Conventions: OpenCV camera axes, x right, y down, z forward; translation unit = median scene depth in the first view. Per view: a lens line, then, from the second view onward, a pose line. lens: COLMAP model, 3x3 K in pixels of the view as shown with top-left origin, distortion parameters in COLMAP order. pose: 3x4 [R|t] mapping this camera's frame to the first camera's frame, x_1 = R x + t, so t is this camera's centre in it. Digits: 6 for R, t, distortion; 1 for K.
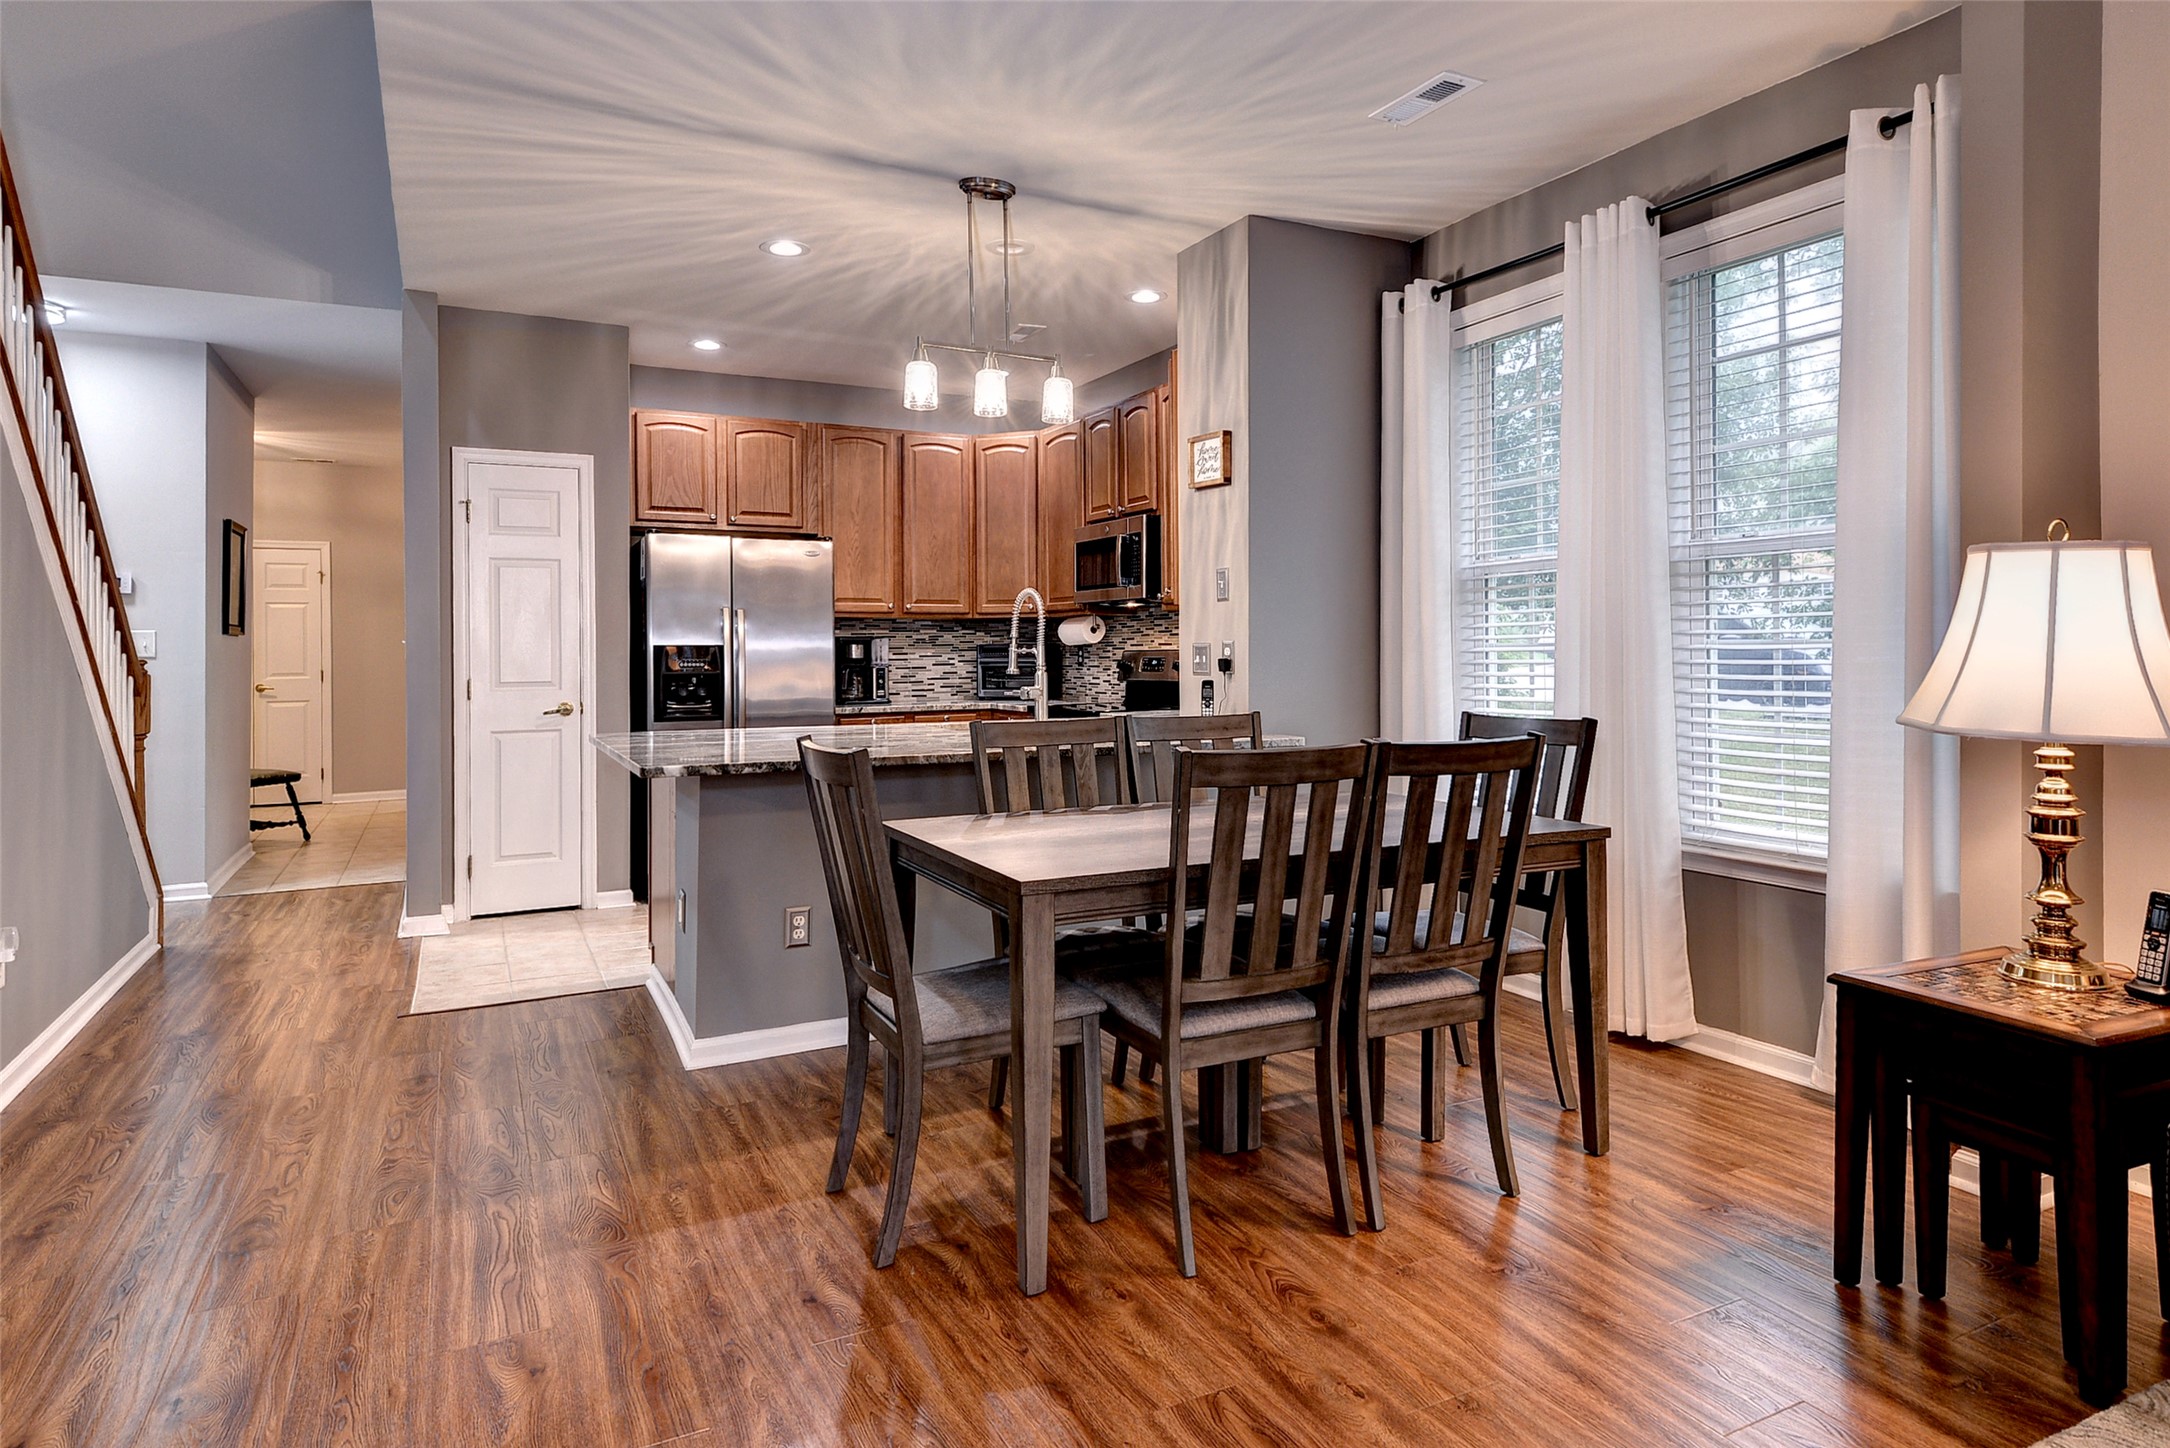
lens RADIAL K [[1246.7, 0, 1078.9], [0, 1246.7, 642.4], [0, 0, 1]] dist [0.023582, -0.000569]
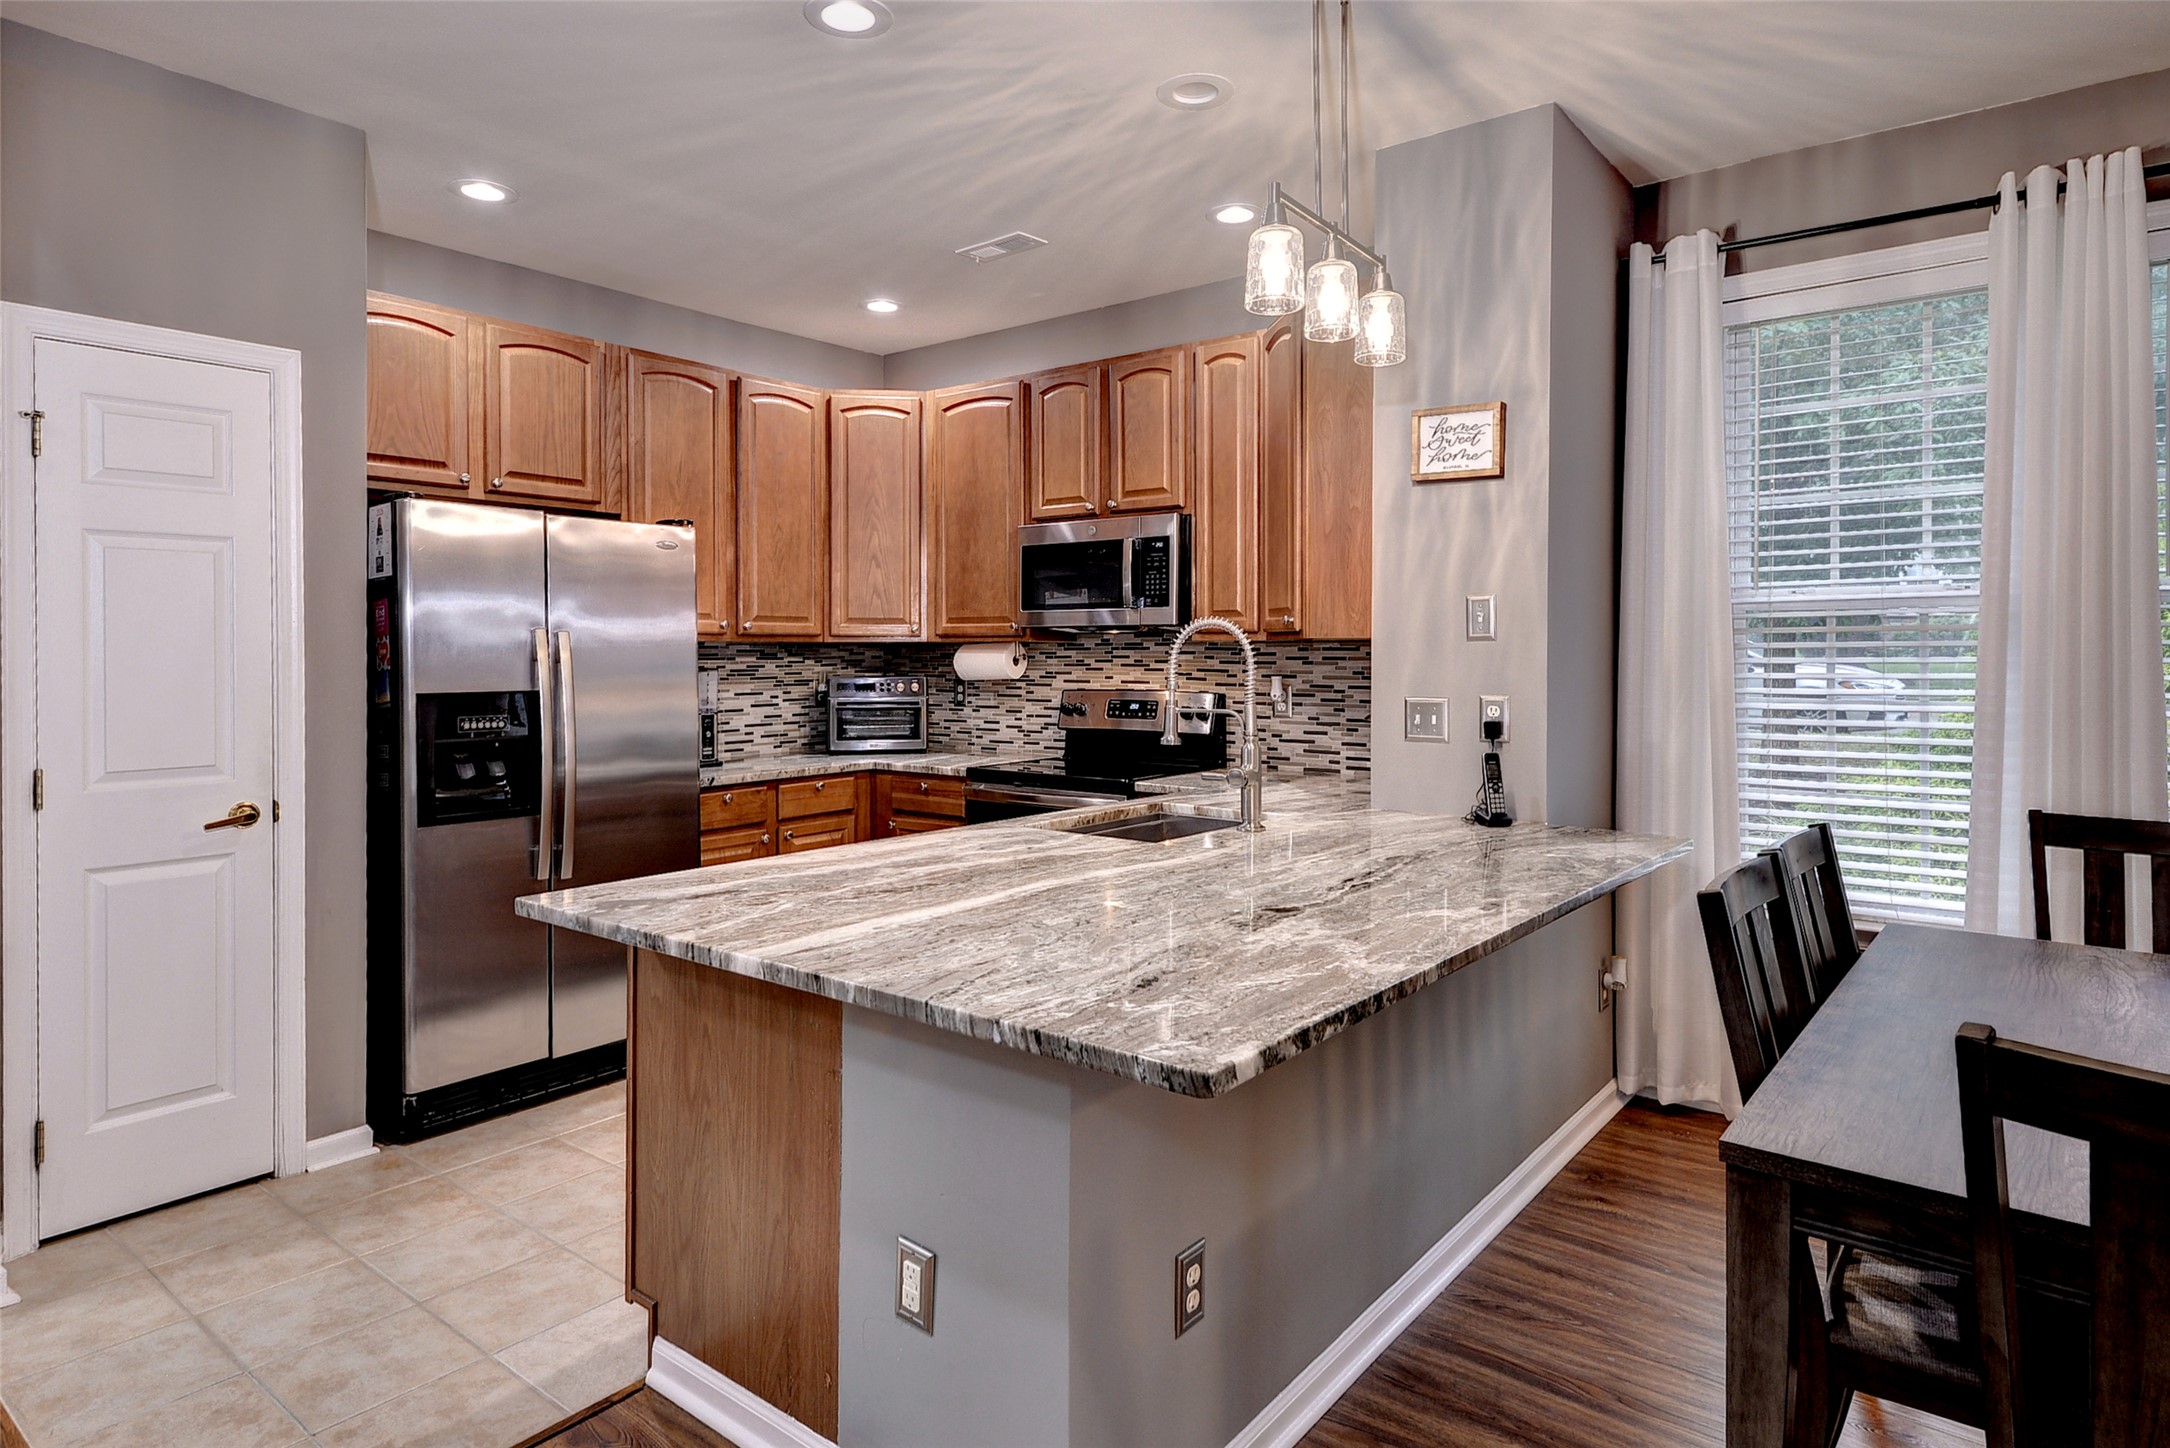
lens RADIAL K [[1217.9, 0, 1093.2], [0, 1217.9, 654.5], [0, 0, 1]] dist [0.019507, -0.001055]
pose [[0.904218, 0.004952, 0.427043, -0.299475], [-0.007832, 0.999957, 0.004988, -0.020778], [-0.427000, -0.007855, 0.904217, 0.356316]]
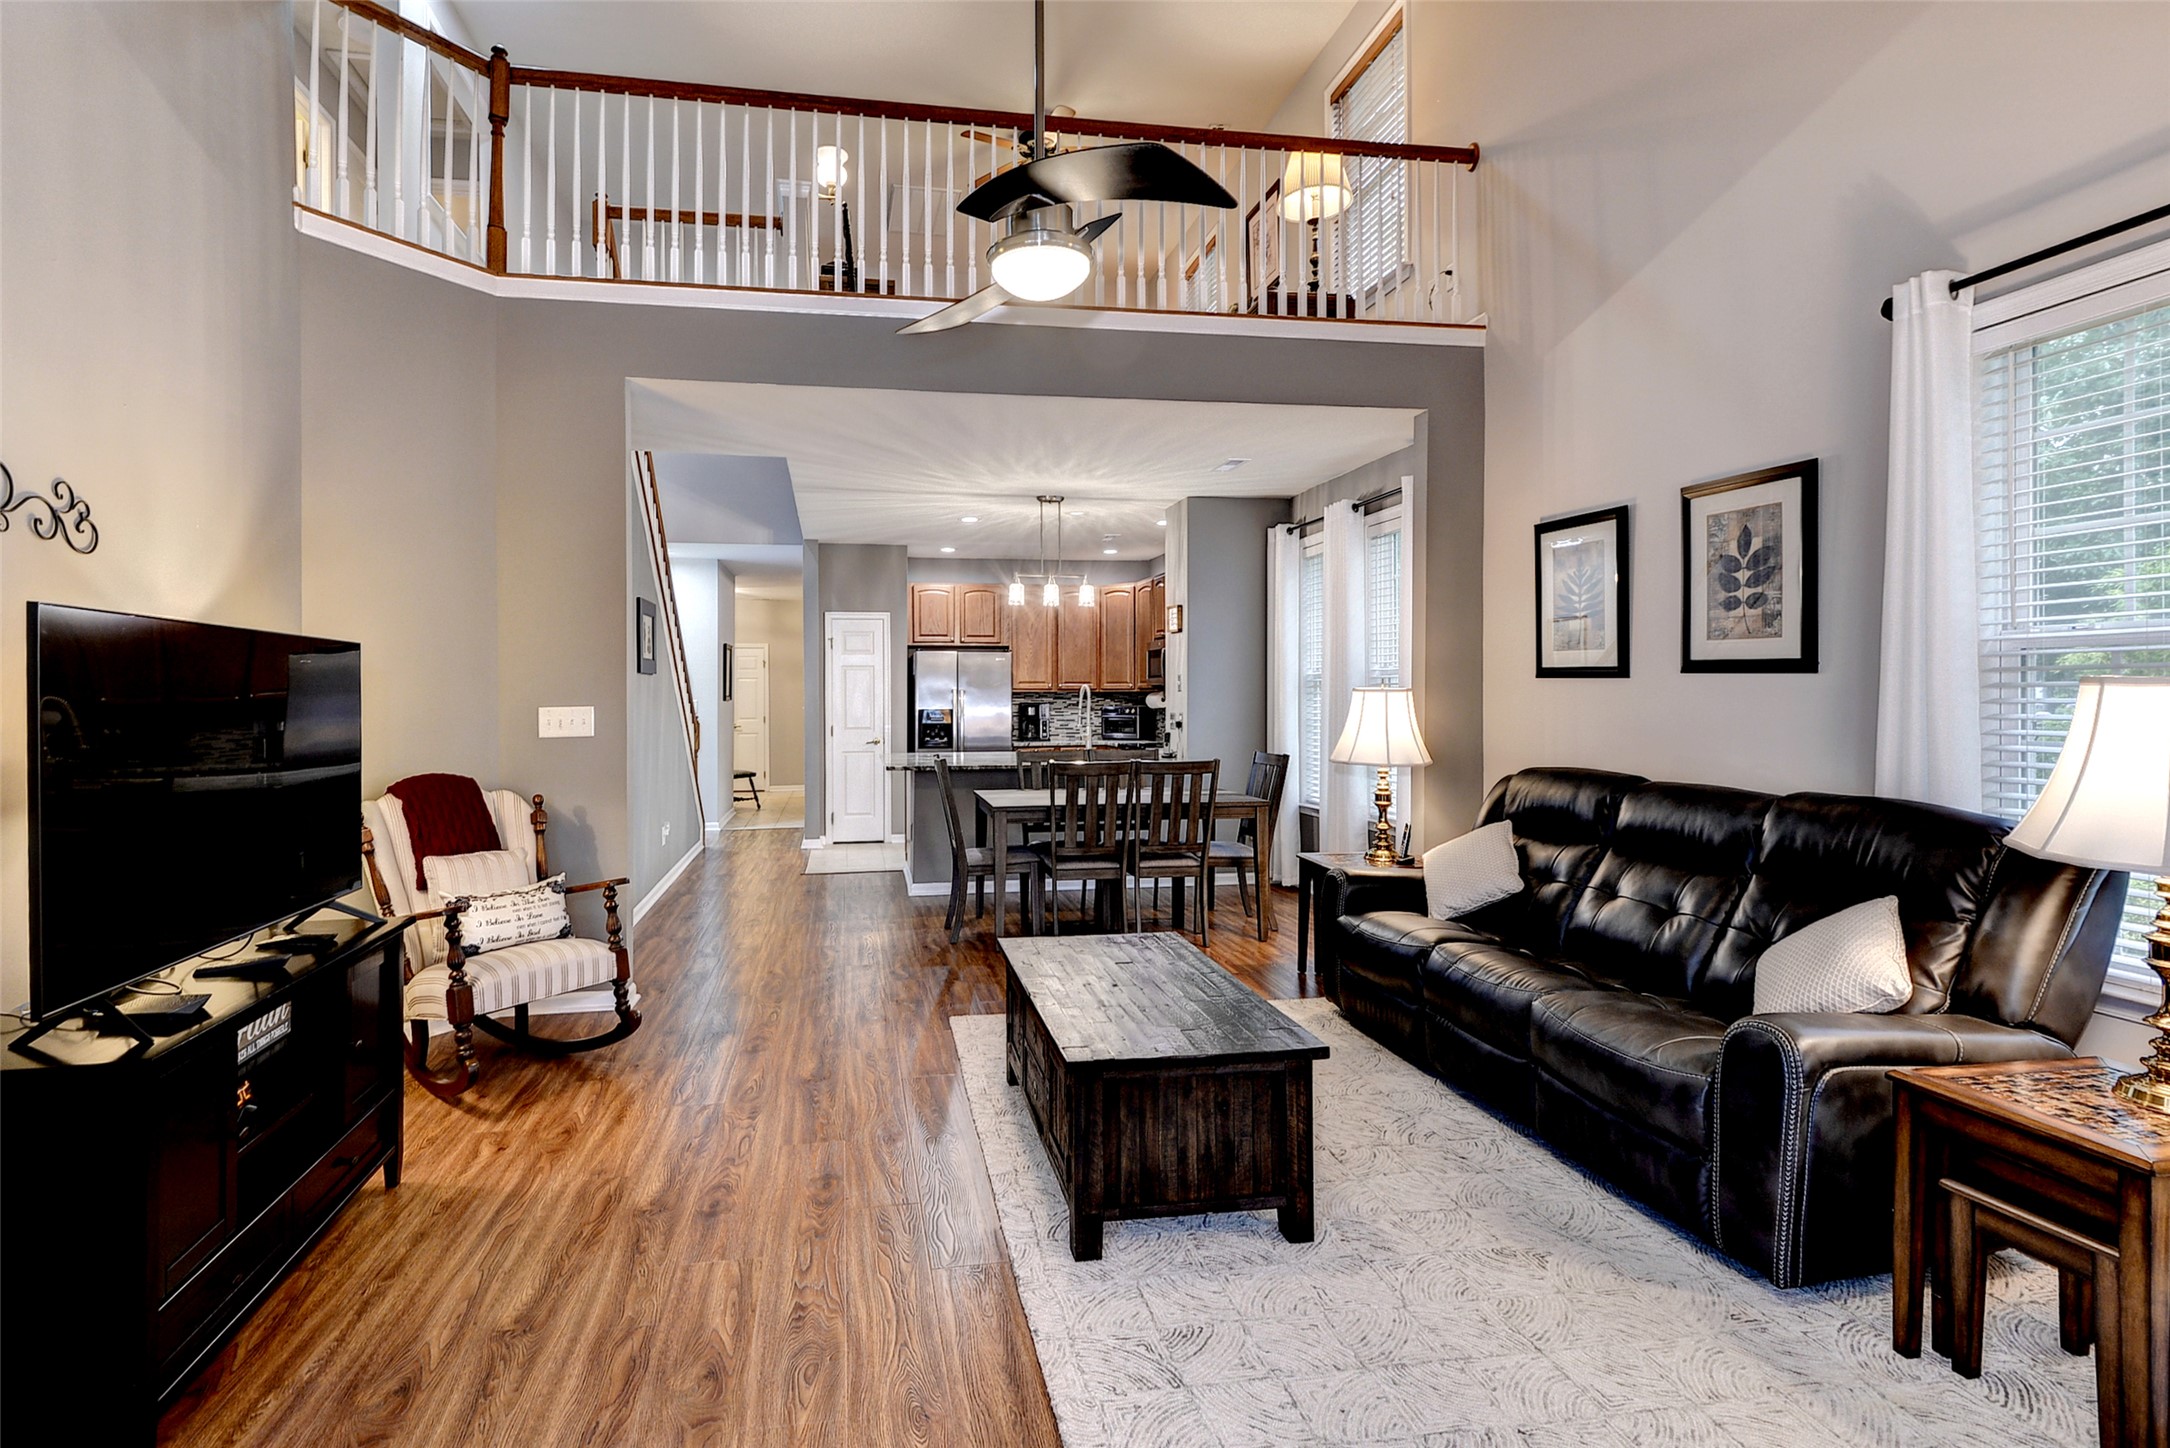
lens RADIAL K [[965.6, 0, 1024.7], [0, 965.6, 701.2], [0, 0, 1]] dist [0.000396, -0.000027]
pose [[0.963037, 0.004994, -0.269323, 0.222311], [-0.002178, 0.999940, 0.010753, -0.026307], [0.269361, -0.009769, 0.962990, -0.399011]]
